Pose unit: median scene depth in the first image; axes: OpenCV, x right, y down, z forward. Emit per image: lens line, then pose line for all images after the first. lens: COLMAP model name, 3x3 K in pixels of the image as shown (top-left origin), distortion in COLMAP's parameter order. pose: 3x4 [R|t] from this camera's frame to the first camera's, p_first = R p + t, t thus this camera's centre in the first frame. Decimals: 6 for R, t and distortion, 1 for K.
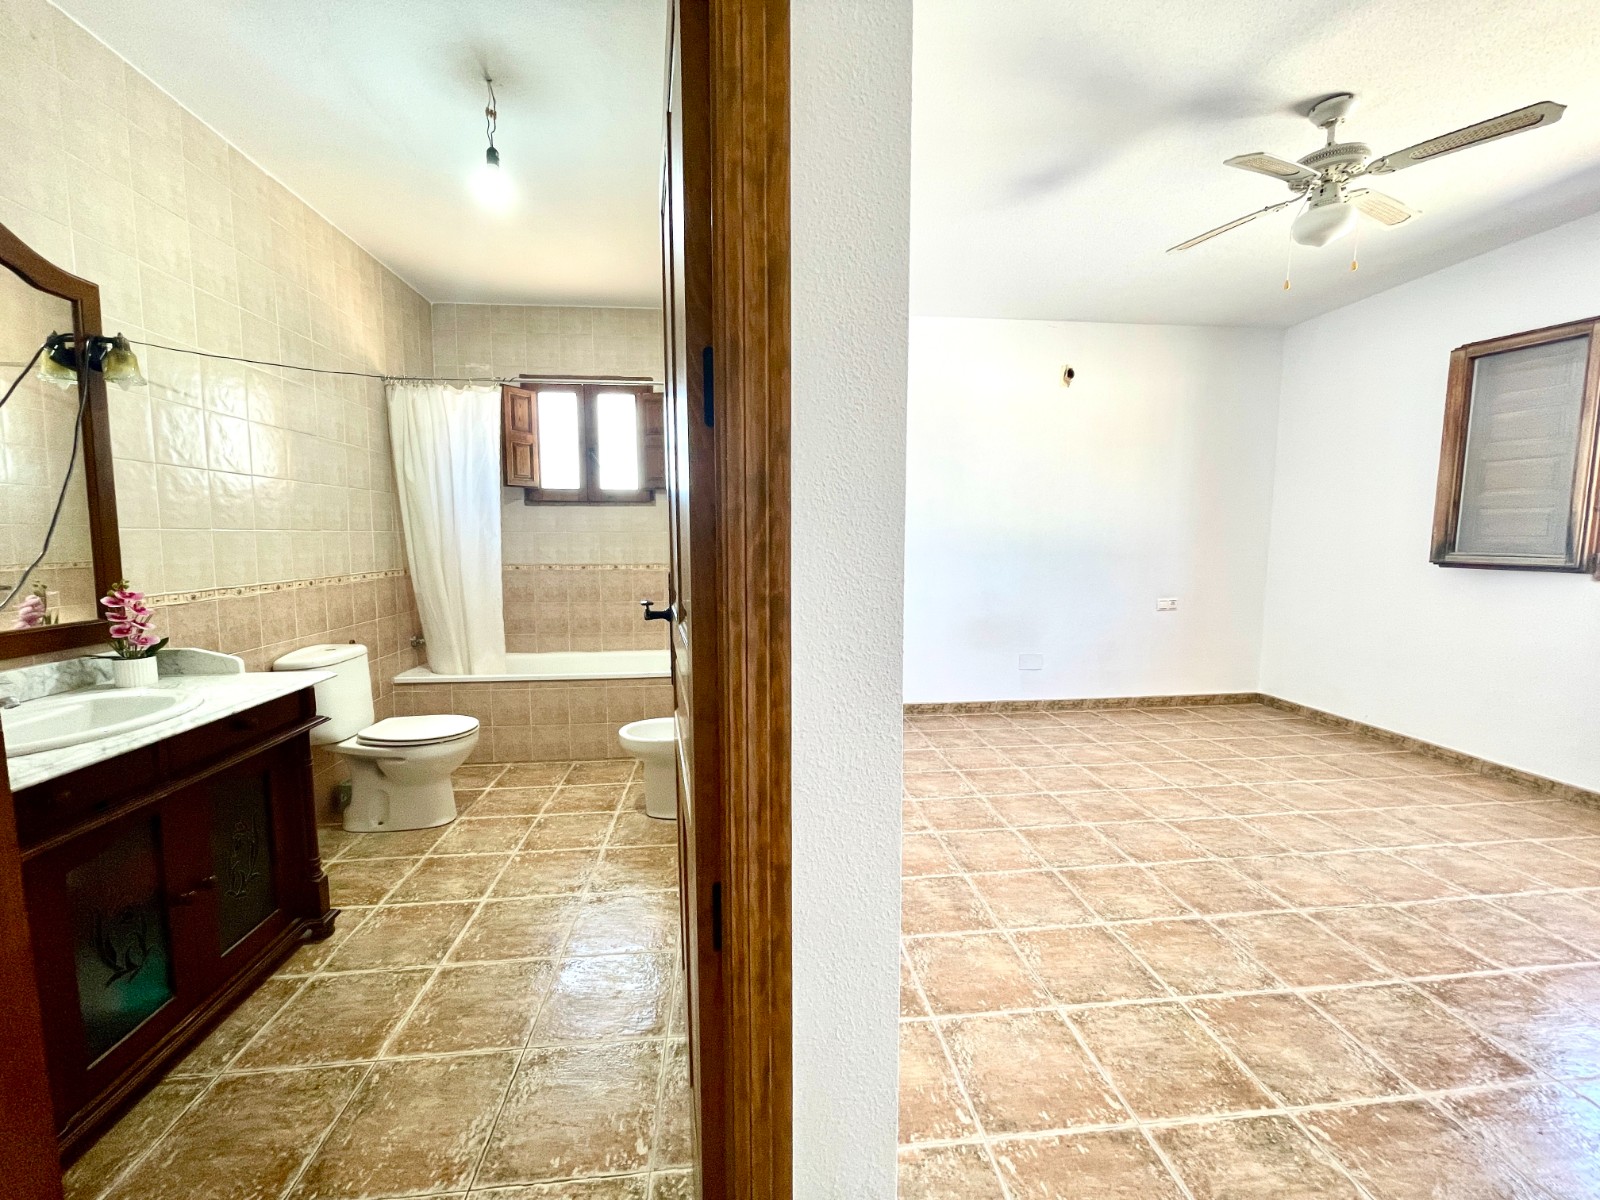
lens RADIAL K [[645.7, 0, 794.6], [0, 645.7, 597.0], [0, 0, 1]] dist [-0.002072, 0.000949]
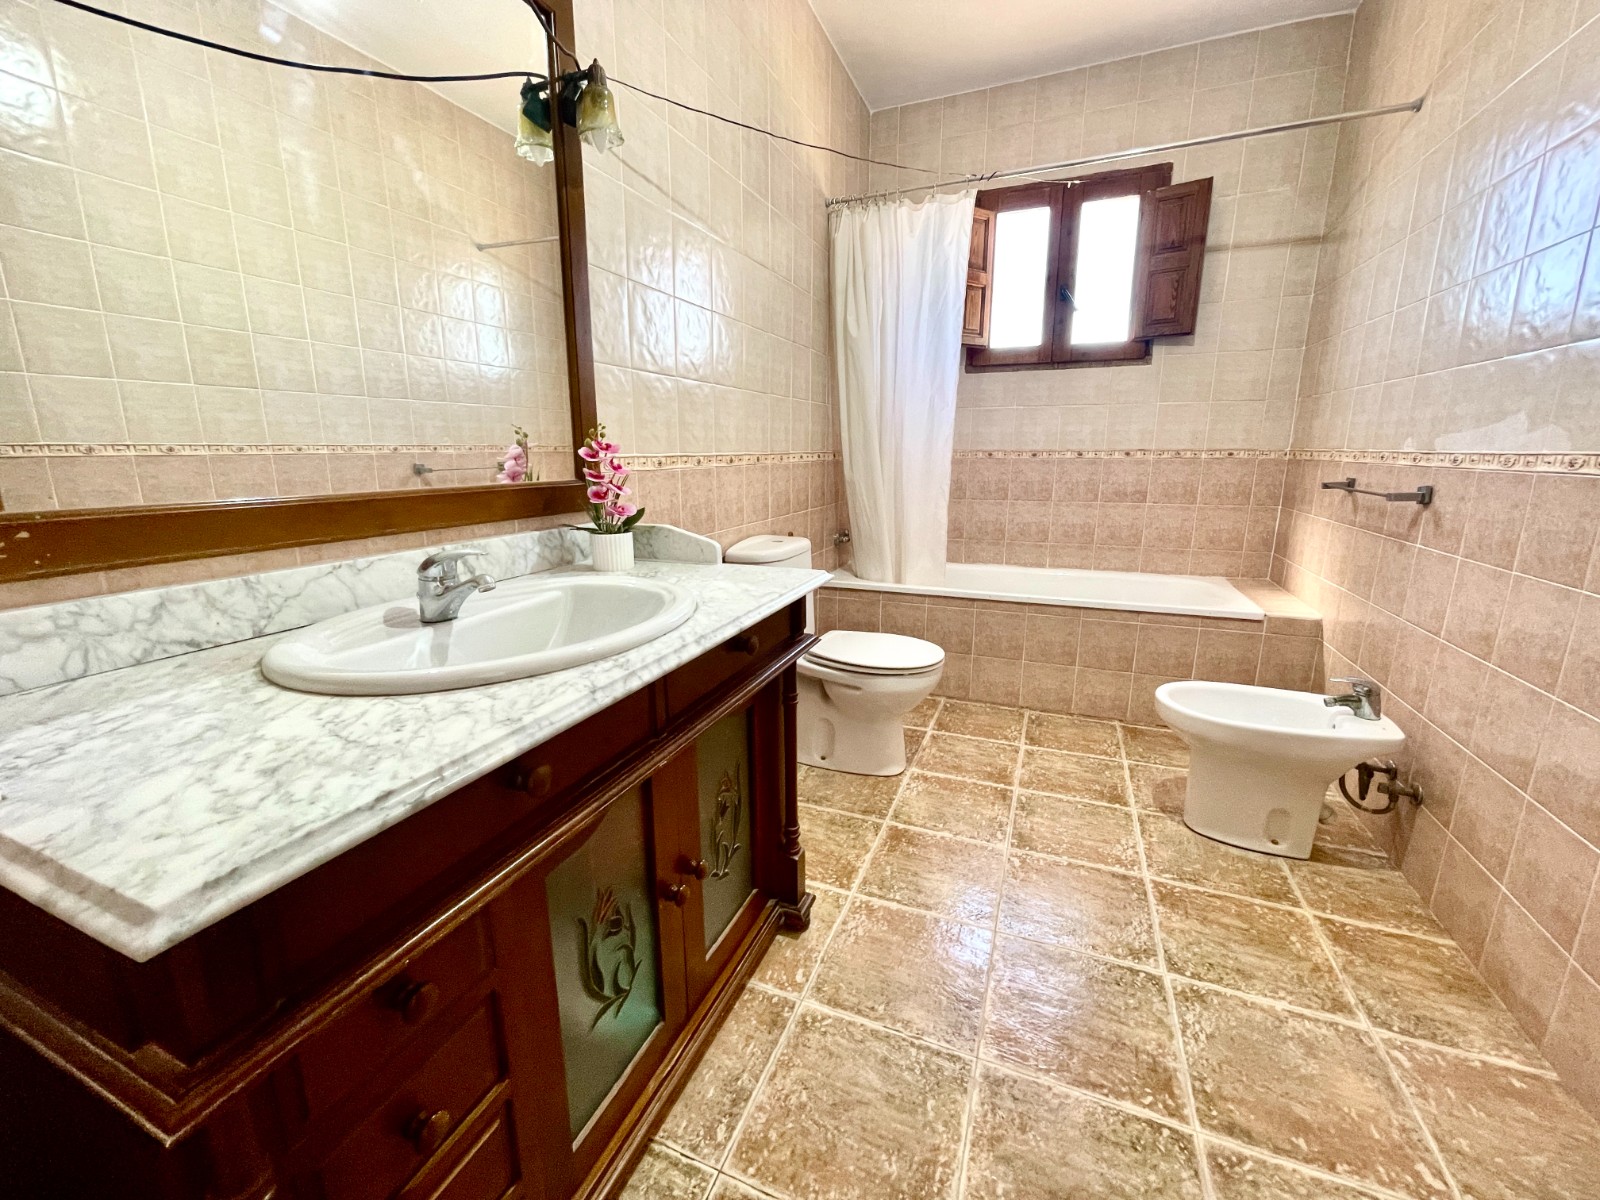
lens RADIAL K [[645.7, 0, 794.6], [0, 645.7, 597.0], [0, 0, 1]] dist [-0.002072, 0.000949]
pose [[0.882239, 0.101915, -0.459638, -0.407993], [-0.040924, 0.989194, 0.140783, 0.045789], [0.469019, -0.105394, 0.876877, 0.367096]]
